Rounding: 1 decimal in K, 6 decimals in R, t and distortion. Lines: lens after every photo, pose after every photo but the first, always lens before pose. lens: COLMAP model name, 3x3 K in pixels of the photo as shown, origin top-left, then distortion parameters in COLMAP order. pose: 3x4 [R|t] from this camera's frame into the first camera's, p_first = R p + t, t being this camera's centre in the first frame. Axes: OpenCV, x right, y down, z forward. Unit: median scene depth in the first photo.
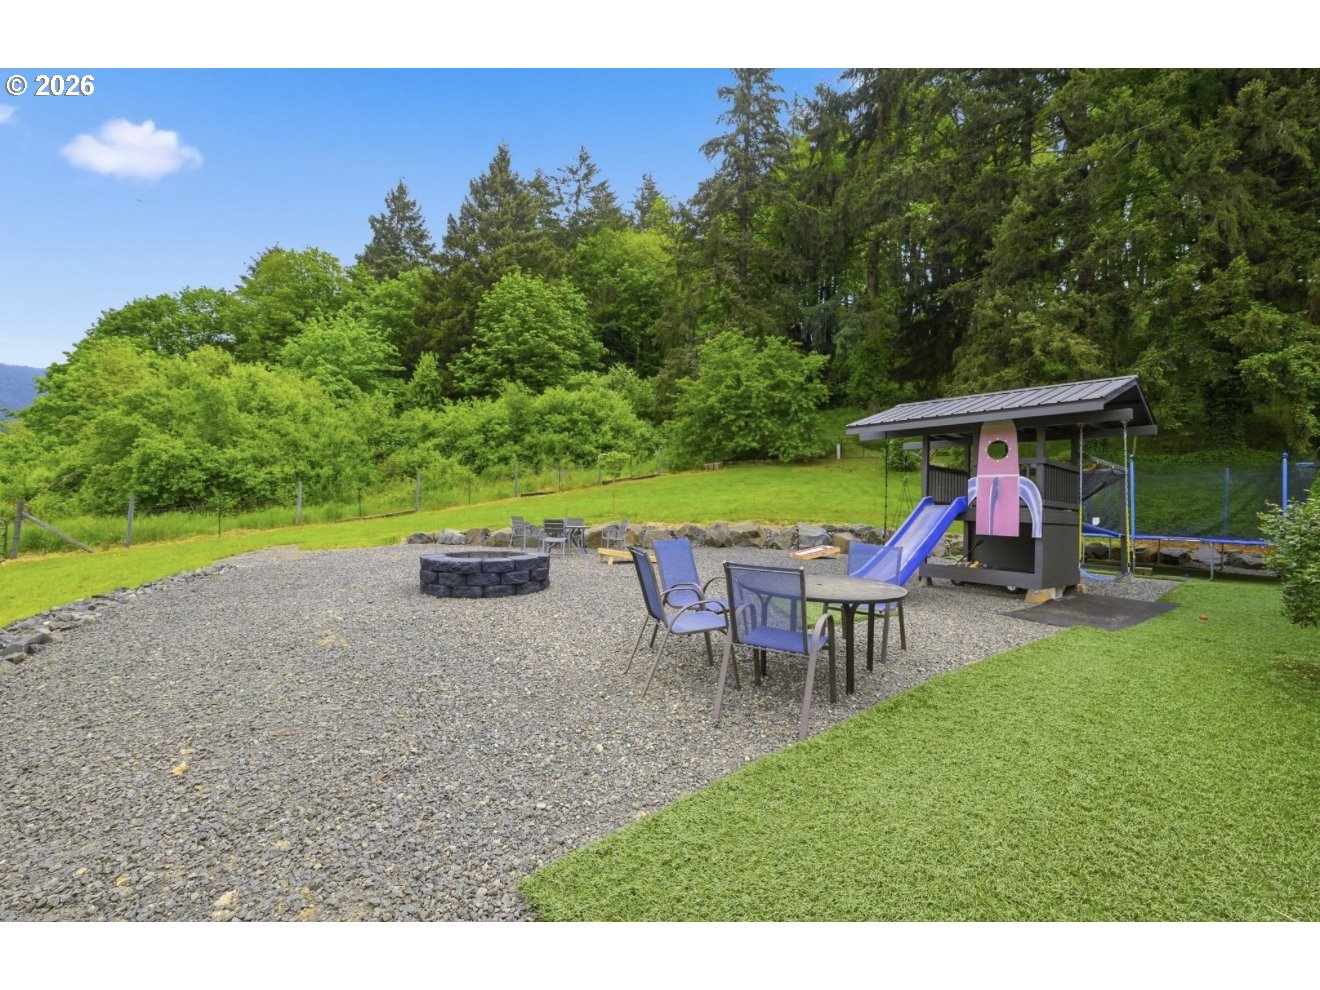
lens RADIAL K [[528.5, 0, 660.0], [0, 528.5, 495.0], [0, 0, 1]] dist [0.000815, 0.000193]
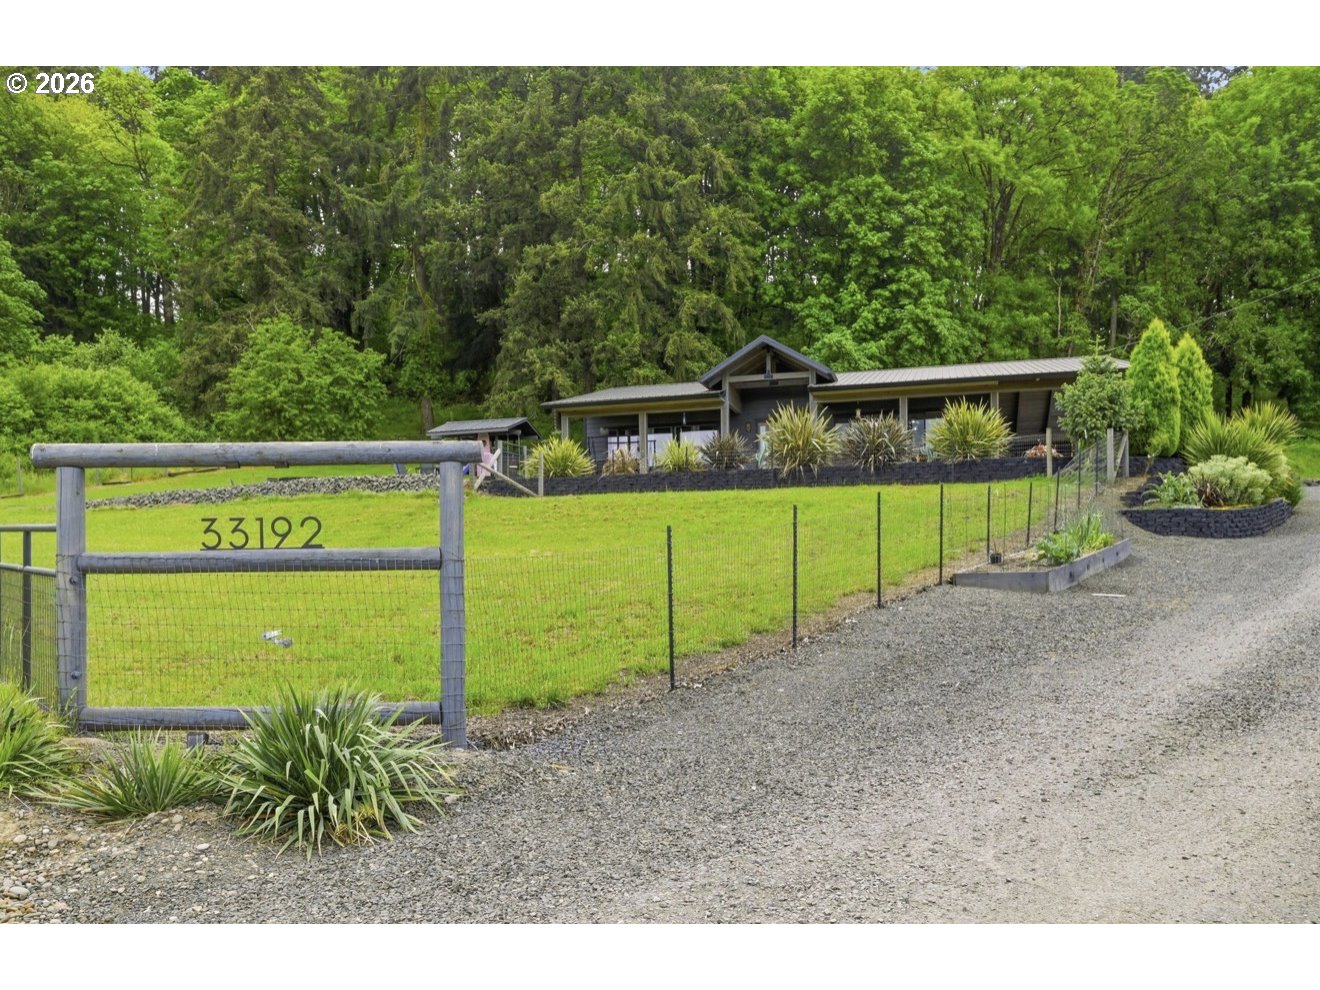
lens RADIAL K [[877.1, 0, 660.0], [0, 877.1, 495.0], [0, 0, 1]] dist [0.000264, -0.000260]
pose [[0.794735, -0.016993, 0.606718, -0.318485], [0.034548, 0.999254, -0.017267, 0.063852], [-0.605972, 0.034684, 0.794729, -0.727673]]
